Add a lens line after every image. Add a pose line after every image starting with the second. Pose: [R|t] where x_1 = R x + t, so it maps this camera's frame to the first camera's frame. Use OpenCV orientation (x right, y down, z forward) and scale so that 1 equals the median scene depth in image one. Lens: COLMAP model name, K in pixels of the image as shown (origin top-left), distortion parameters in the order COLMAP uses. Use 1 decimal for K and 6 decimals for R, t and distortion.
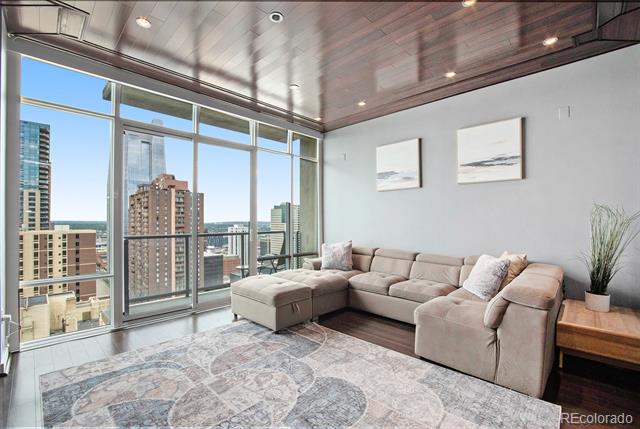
lens RADIAL K [[287.8, 0, 321.1], [0, 287.8, 221.5], [0, 0, 1]] dist [-0.029538, -0.000006]
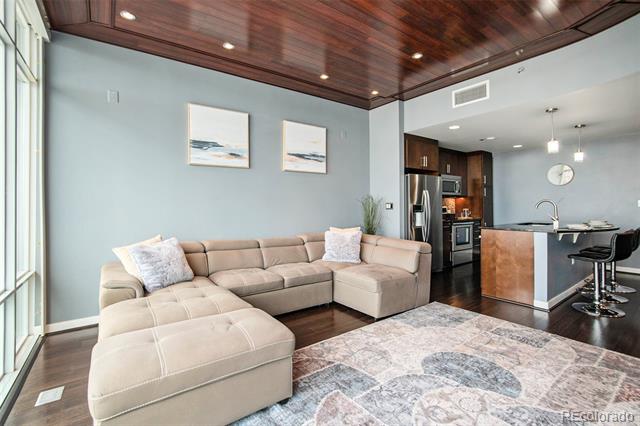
lens RADIAL K [[286.6, 0, 317.8], [0, 286.6, 205.3], [0, 0, 1]] dist [-0.023630, 0.000770]
pose [[0.184448, 0.000888, 0.982842, -0.627465], [0.006635, 0.999976, -0.002149, 0.004681], [-0.982820, 0.006917, 0.184438, 0.751469]]
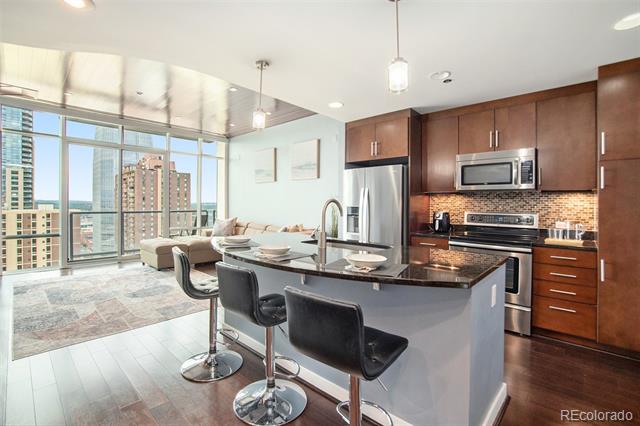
lens RADIAL K [[288.1, 0, 309.4], [0, 288.1, 208.7], [0, 0, 1]] dist [-0.017417, 0.000105]
pose [[0.999932, 0.011517, 0.001955, 0.636689], [-0.011549, 0.999786, 0.017192, -0.007279], [-0.001756, -0.017213, 0.999850, -0.591439]]
